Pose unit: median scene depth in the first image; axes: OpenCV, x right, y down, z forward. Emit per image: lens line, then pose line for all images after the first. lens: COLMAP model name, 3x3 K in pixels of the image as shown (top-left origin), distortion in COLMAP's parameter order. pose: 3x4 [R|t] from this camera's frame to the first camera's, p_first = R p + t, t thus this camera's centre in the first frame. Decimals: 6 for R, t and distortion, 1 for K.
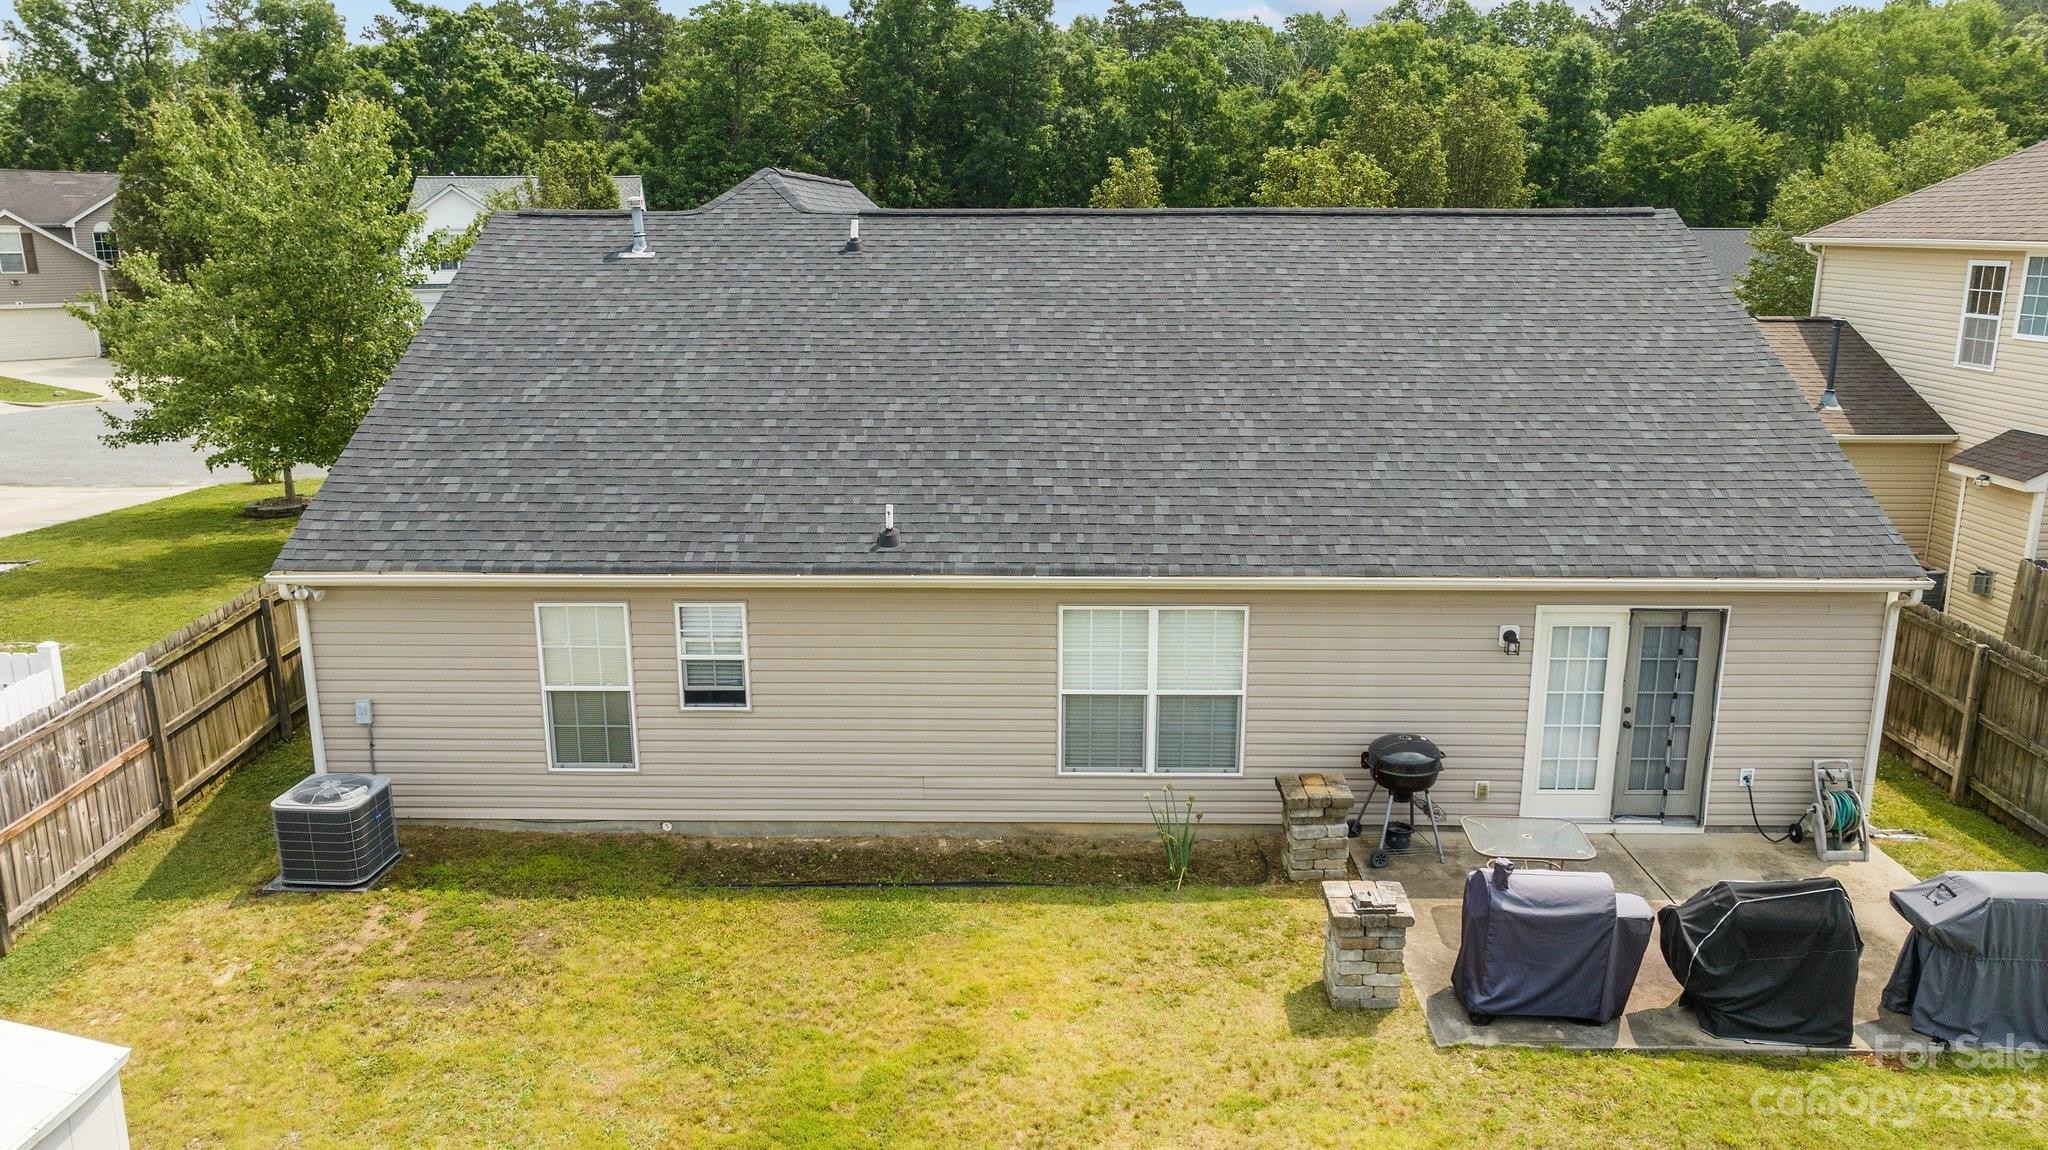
lens RADIAL K [[1448.1, 0, 1020.8], [0, 1448.1, 572.4], [0, 0, 1]] dist [-0.030360, 0.025561]
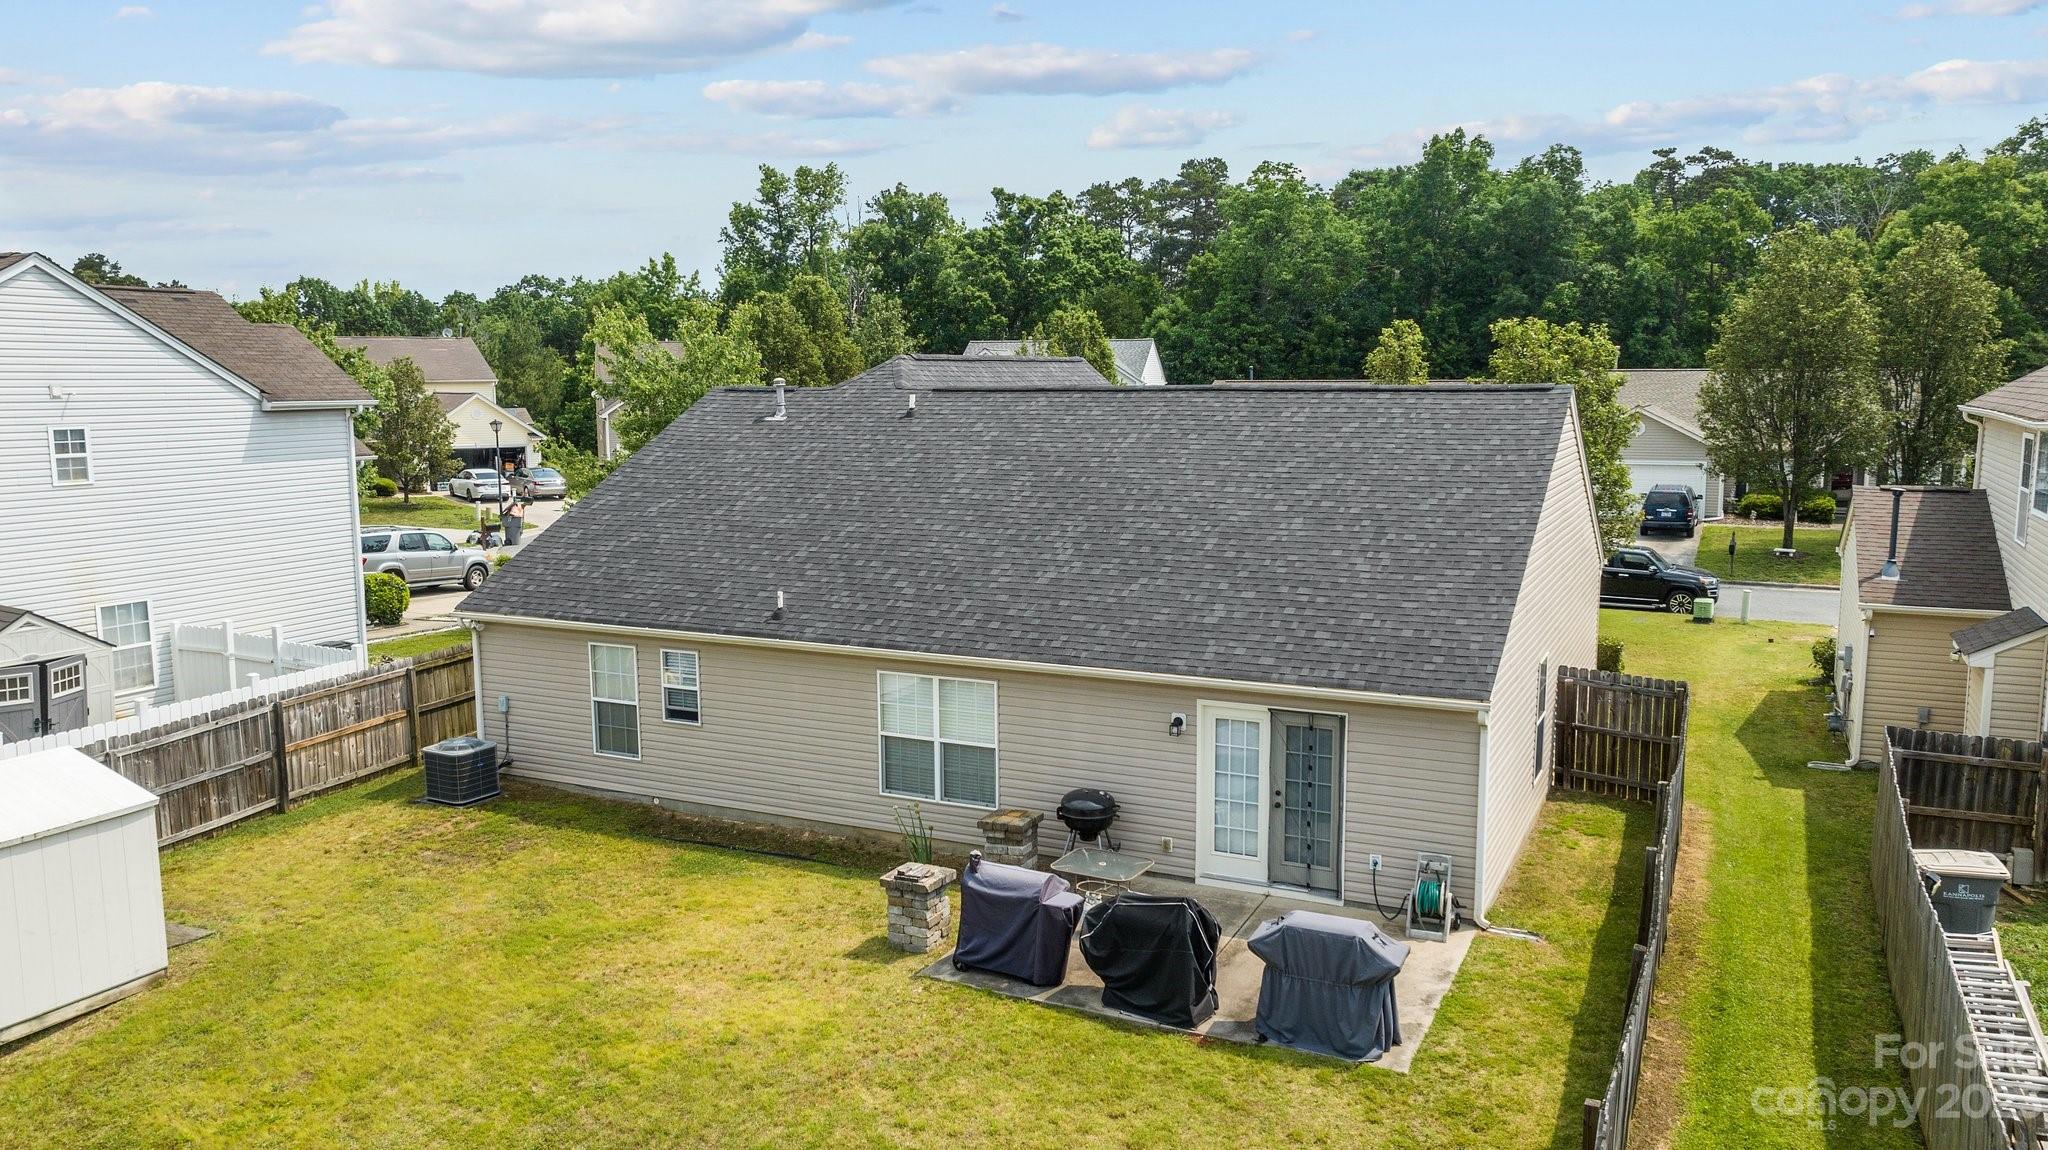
lens RADIAL K [[1448.1, 0, 1020.8], [0, 1448.1, 572.4], [0, 0, 1]] dist [-0.030360, 0.025561]
pose [[0.909626, 0.052072, -0.412151, 0.718938], [-0.093461, 0.992331, -0.080897, 0.029019], [0.404778, 0.112106, 0.907517, -0.227613]]
